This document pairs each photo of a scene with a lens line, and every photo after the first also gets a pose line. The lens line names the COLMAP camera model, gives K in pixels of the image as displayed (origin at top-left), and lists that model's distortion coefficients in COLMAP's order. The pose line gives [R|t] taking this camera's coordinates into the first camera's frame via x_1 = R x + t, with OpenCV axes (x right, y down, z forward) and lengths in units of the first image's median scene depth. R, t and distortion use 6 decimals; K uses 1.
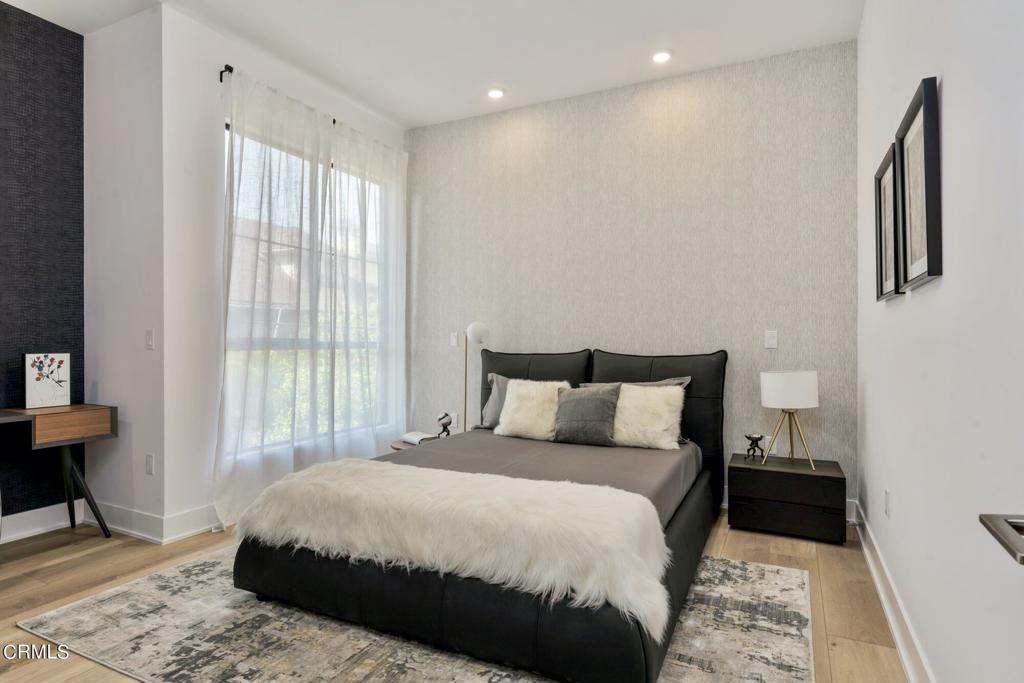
lens RADIAL K [[533.8, 0, 508.3], [0, 533.8, 340.4], [0, 0, 1]] dist [-0.004174, -0.001860]
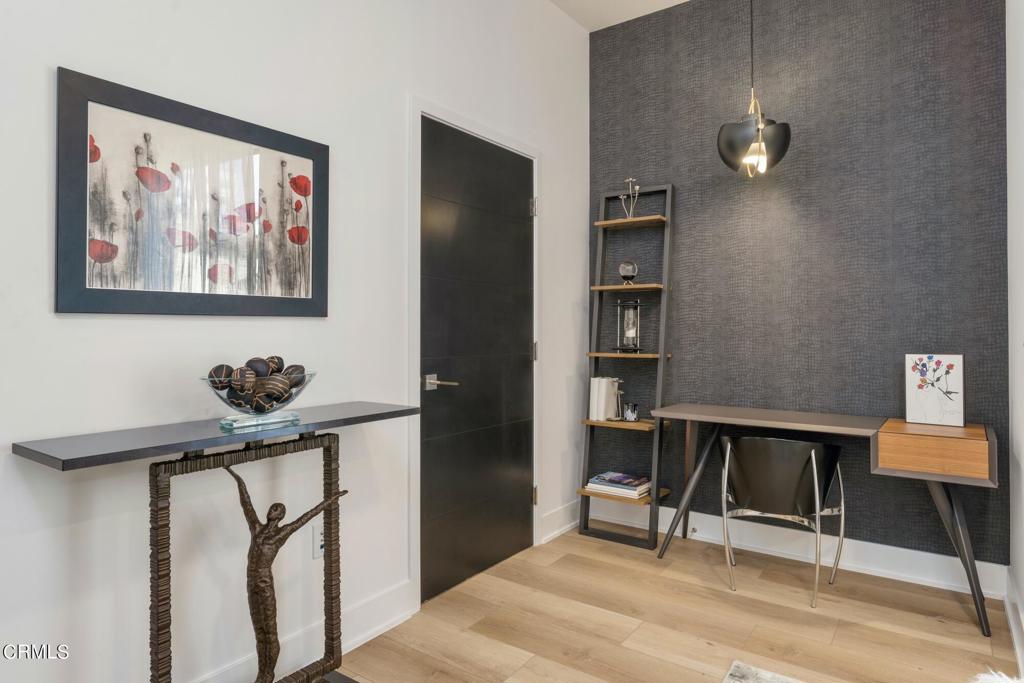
lens RADIAL K [[595.2, 0, 511.0], [0, 595.2, 333.0], [0, 0, 1]] dist [-0.004013, -0.000699]
pose [[-0.155111, -0.005330, -0.987883, 0.068035], [0.002867, 0.999979, -0.005846, -0.002471], [0.987893, -0.003739, -0.155093, 0.525328]]
